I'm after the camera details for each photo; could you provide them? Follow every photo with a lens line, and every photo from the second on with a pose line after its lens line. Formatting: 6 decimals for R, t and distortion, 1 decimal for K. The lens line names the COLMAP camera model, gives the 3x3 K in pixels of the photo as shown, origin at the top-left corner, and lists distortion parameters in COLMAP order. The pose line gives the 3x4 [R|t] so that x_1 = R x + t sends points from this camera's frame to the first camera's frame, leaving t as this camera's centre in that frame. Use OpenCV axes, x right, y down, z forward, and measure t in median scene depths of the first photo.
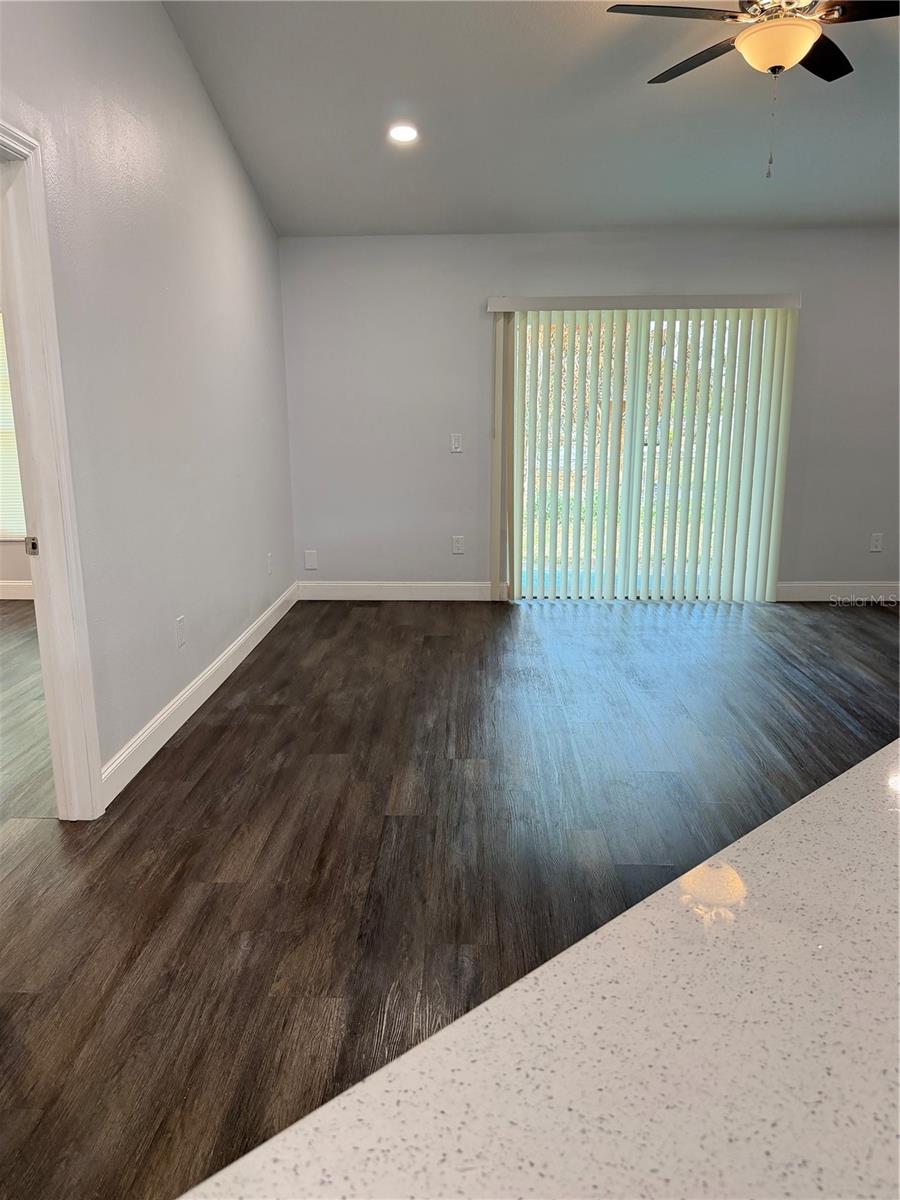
lens RADIAL K [[887.3, 0, 438.2], [0, 887.3, 604.3], [0, 0, 1]] dist [0.067886, -0.093318]
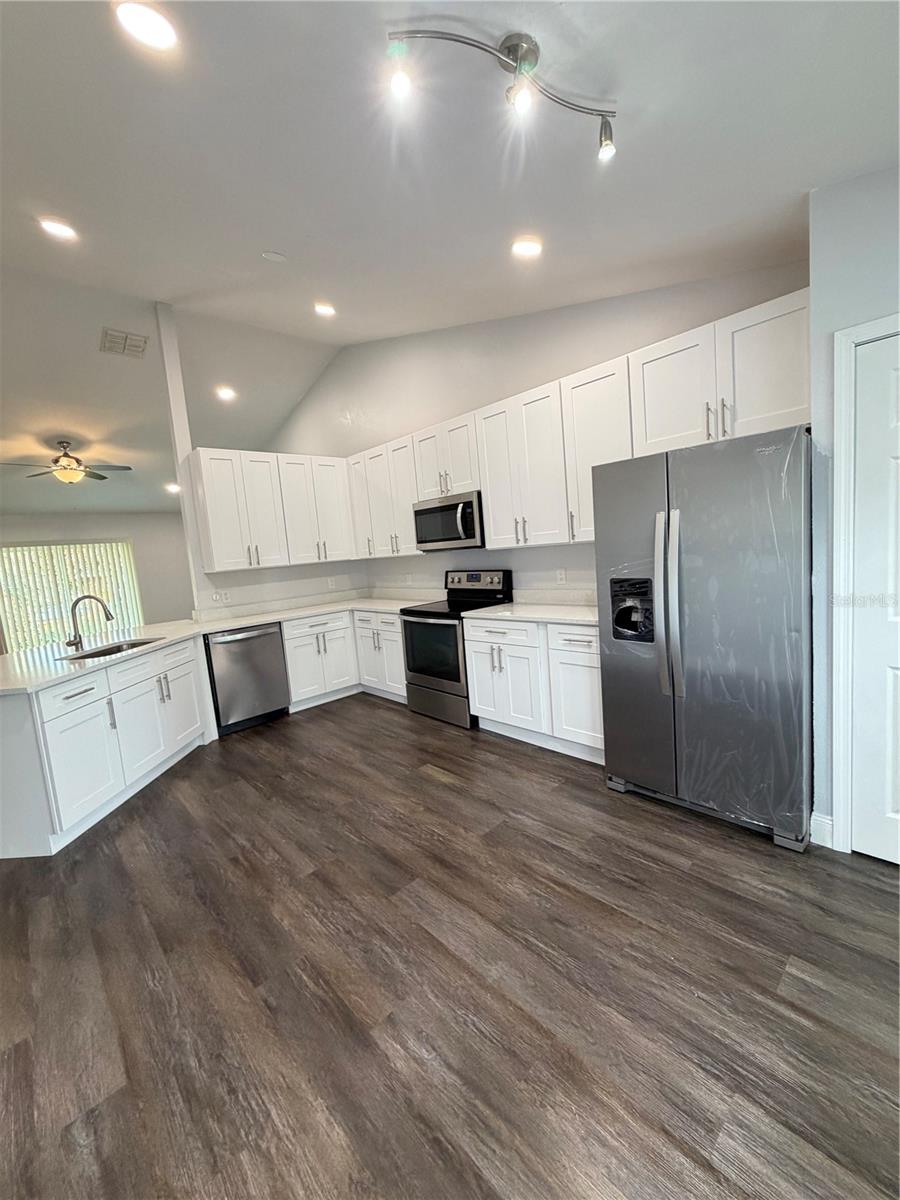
lens RADIAL K [[477.0, 0, 449.1], [0, 477.0, 595.7], [0, 0, 1]] dist [-0.002234, 0.000059]
pose [[0.696637, -0.127451, 0.706013, 0.048565], [0.238058, 0.969402, -0.059898, 0.187922], [-0.676776, 0.209799, 0.705662, -0.855757]]
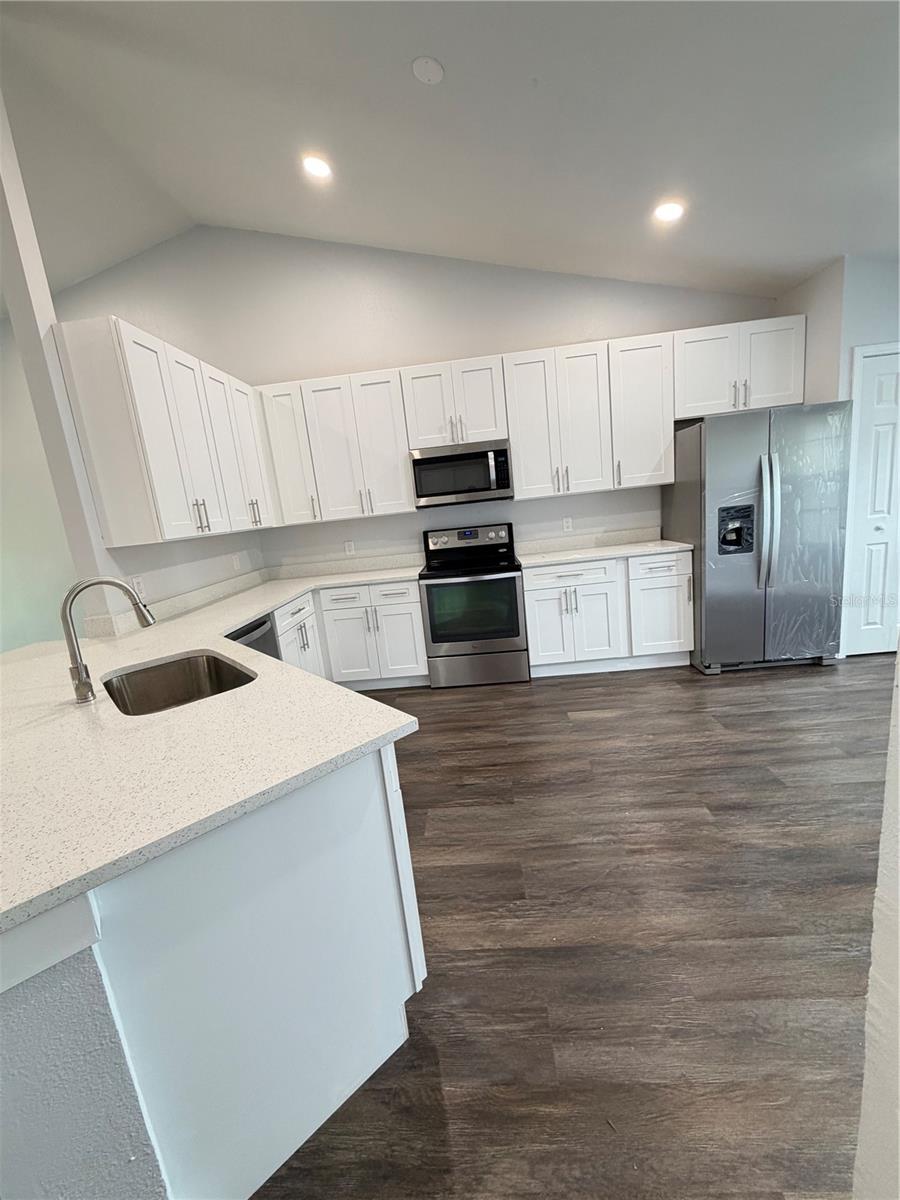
lens RADIAL K [[477.0, 0, 448.2], [0, 477.0, 597.6], [0, 0, 1]] dist [-0.002234, 0.000059]
pose [[0.009085, -0.192329, 0.981289, -0.164194], [0.326452, 0.928132, 0.178888, 0.037456], [-0.945170, 0.318718, 0.071218, -0.186771]]
